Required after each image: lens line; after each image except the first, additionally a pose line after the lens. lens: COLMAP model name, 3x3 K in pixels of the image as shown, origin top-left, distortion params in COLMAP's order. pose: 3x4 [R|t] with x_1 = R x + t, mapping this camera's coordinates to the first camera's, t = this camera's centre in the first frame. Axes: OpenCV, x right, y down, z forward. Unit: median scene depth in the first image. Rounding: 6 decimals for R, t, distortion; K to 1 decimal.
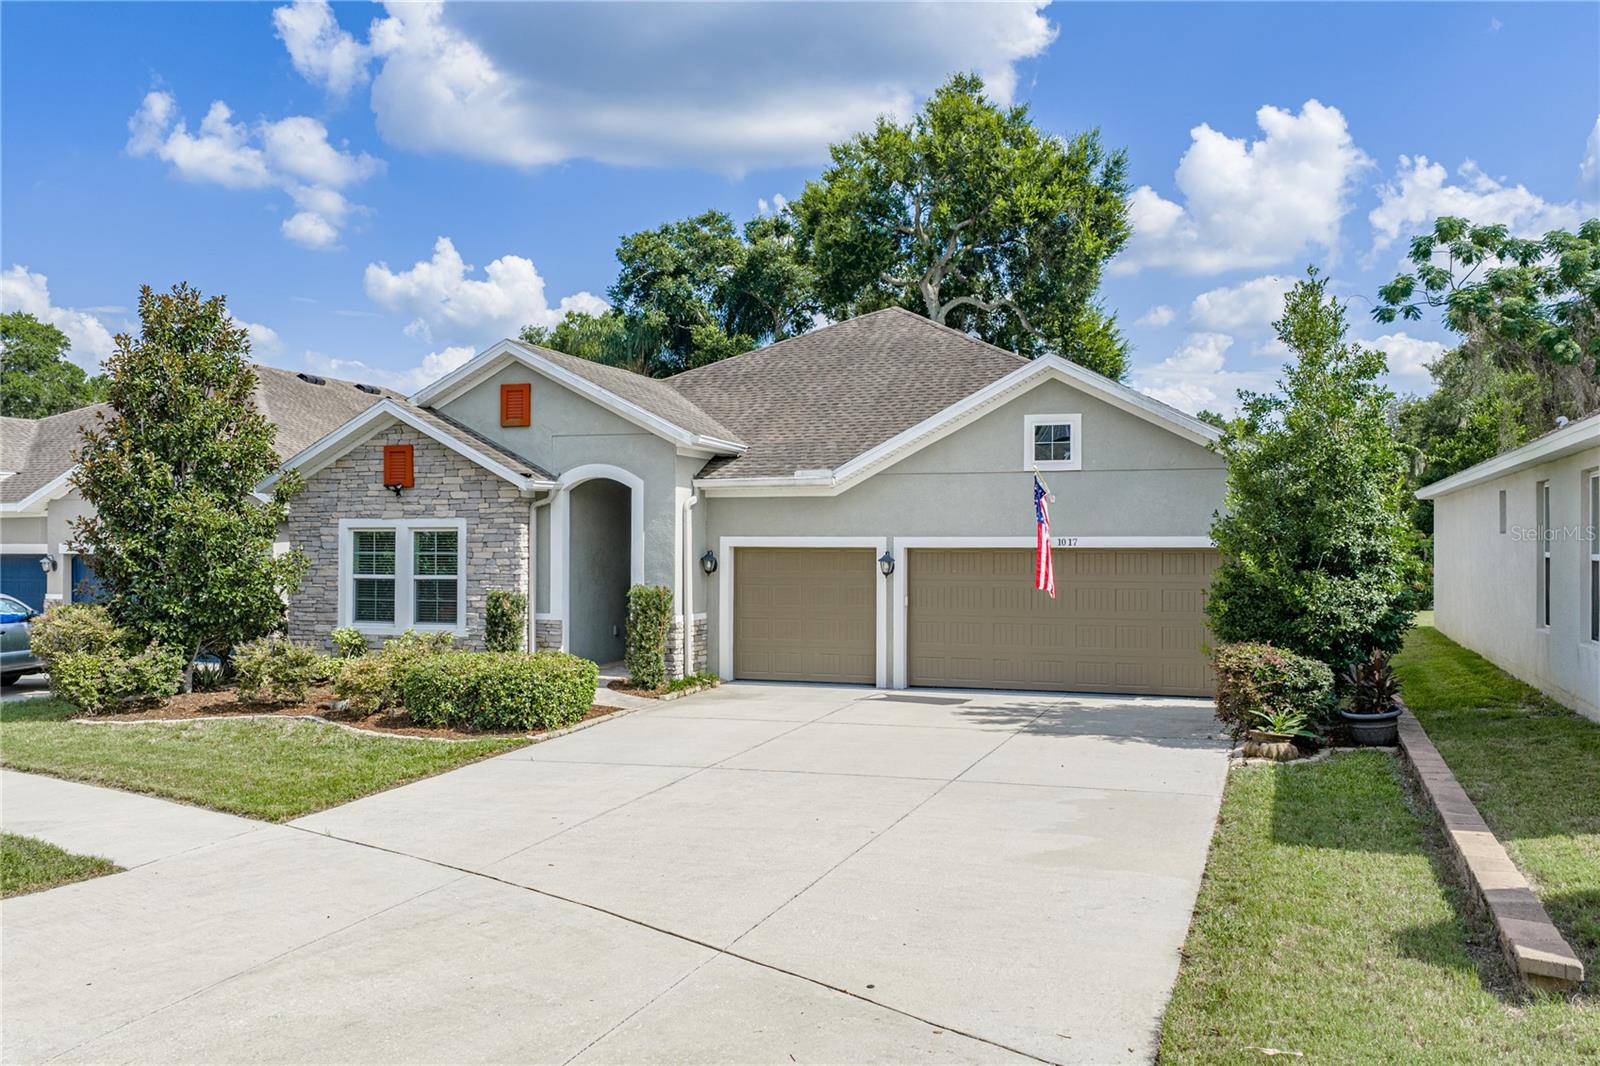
lens RADIAL K [[1293.5, 0, 796.0], [0, 1293.5, 524.6], [0, 0, 1]] dist [0.026154, 0.001079]
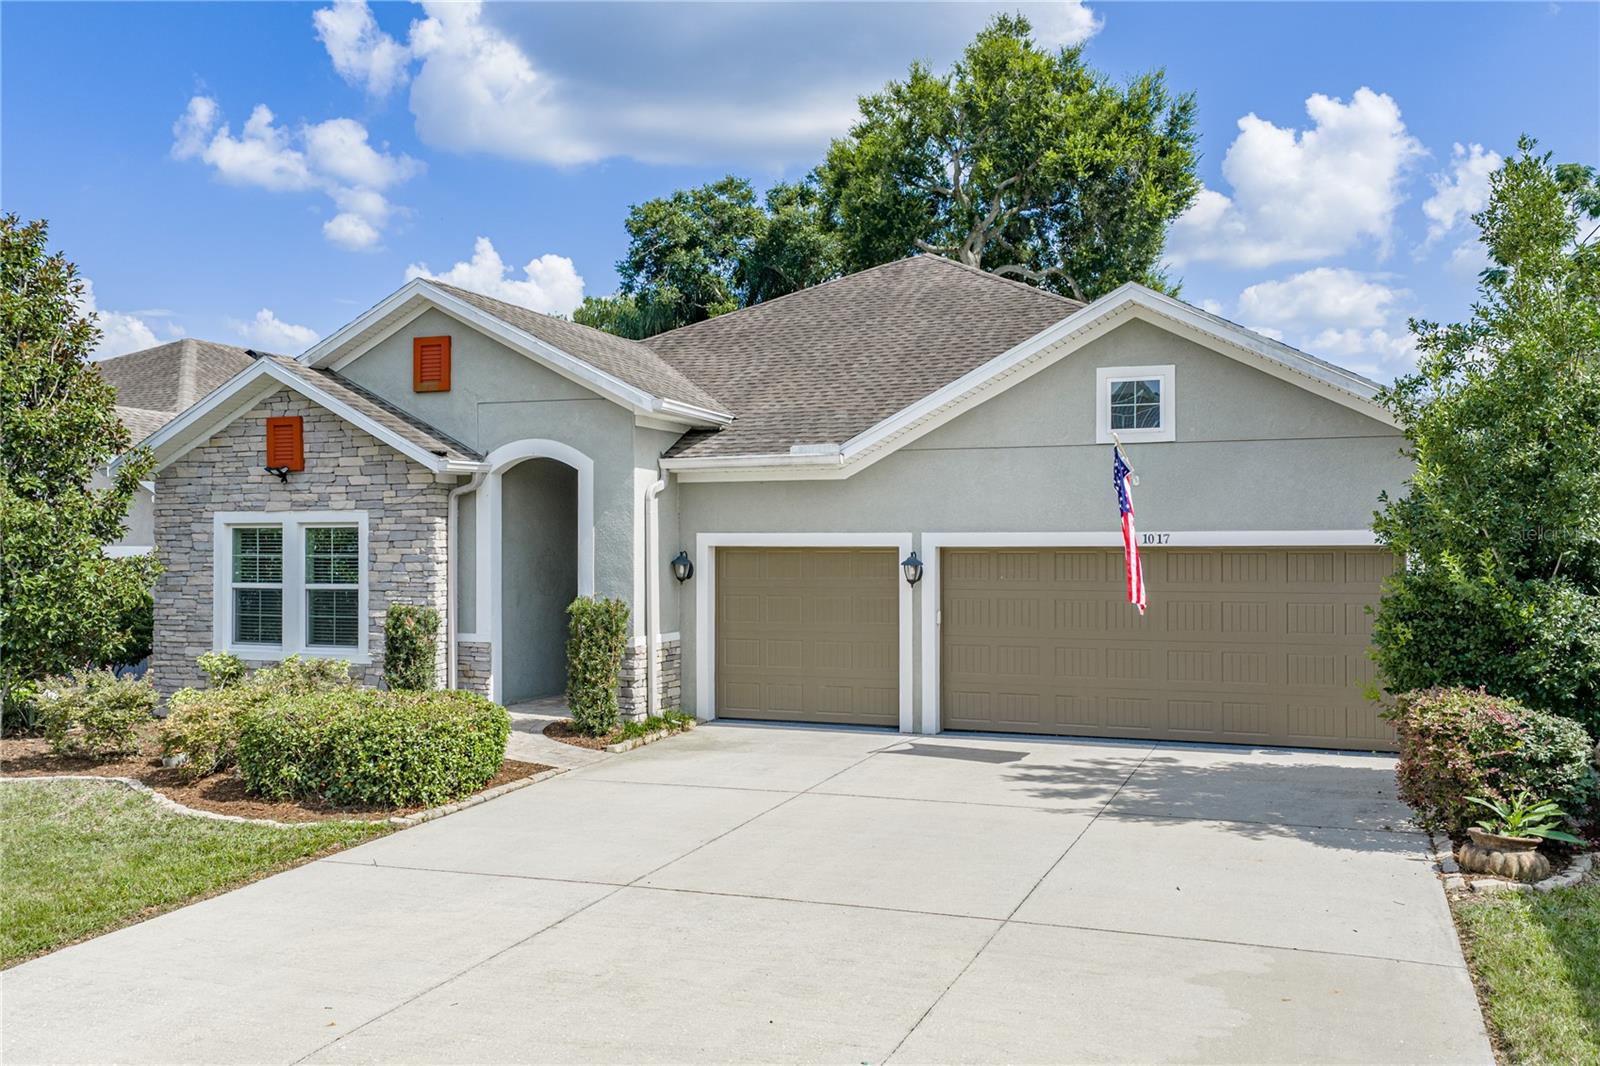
lens RADIAL K [[1293.5, 0, 796.0], [0, 1293.5, 524.6], [0, 0, 1]] dist [0.026154, 0.001079]
pose [[0.999470, -0.003404, -0.032387, 0.024614], [0.003420, 0.999994, 0.000420, 0.003923], [0.032385, -0.000530, 0.999475, 0.224838]]
